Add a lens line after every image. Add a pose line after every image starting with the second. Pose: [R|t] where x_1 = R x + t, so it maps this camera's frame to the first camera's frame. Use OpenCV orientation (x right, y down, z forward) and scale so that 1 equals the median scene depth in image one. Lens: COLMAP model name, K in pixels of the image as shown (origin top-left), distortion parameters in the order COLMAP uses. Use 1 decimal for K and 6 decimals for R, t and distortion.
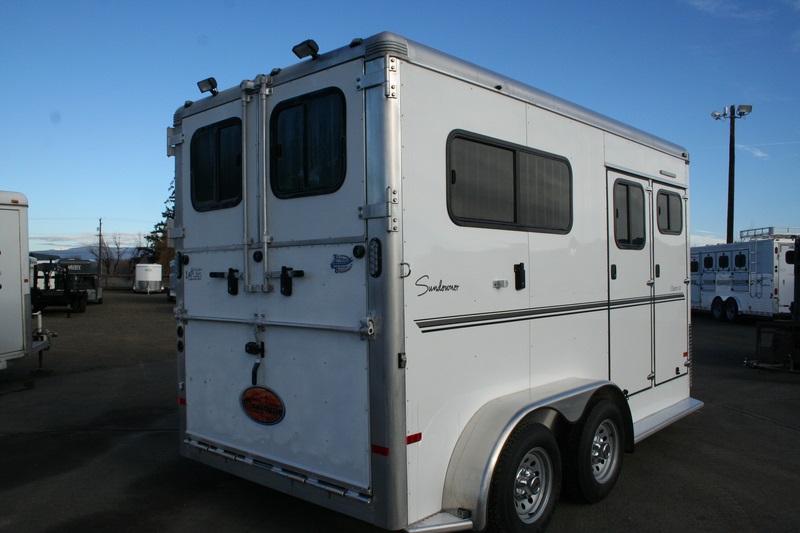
lens RADIAL K [[655.0, 0, 394.1], [0, 655.0, 252.5], [0, 0, 1]] dist [-0.131057, 0.082517]
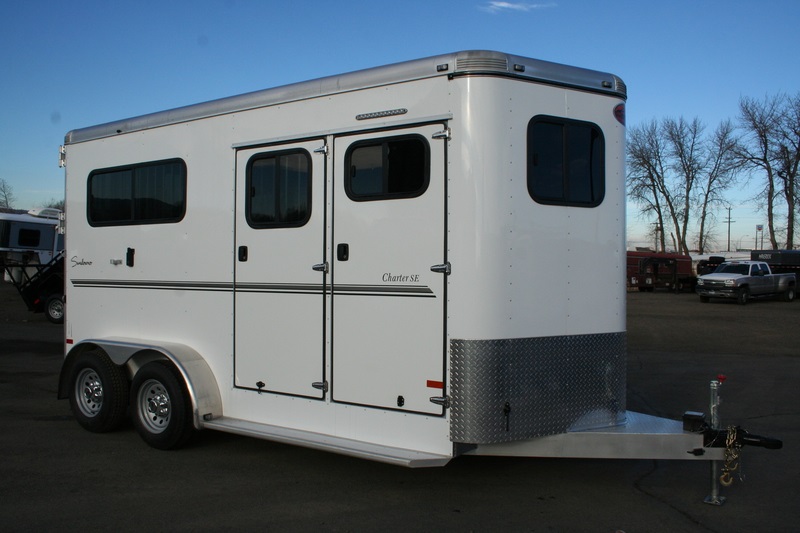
lens RADIAL K [[655.0, 0, 400.8], [0, 655.0, 270.3], [0, 0, 1]] dist [-0.131057, 0.082517]
pose [[0.192927, 0.001315, -0.981212, 1.362706], [0.014499, 0.999886, 0.004191, 0.055343], [0.981106, -0.015035, 0.192886, 1.061703]]
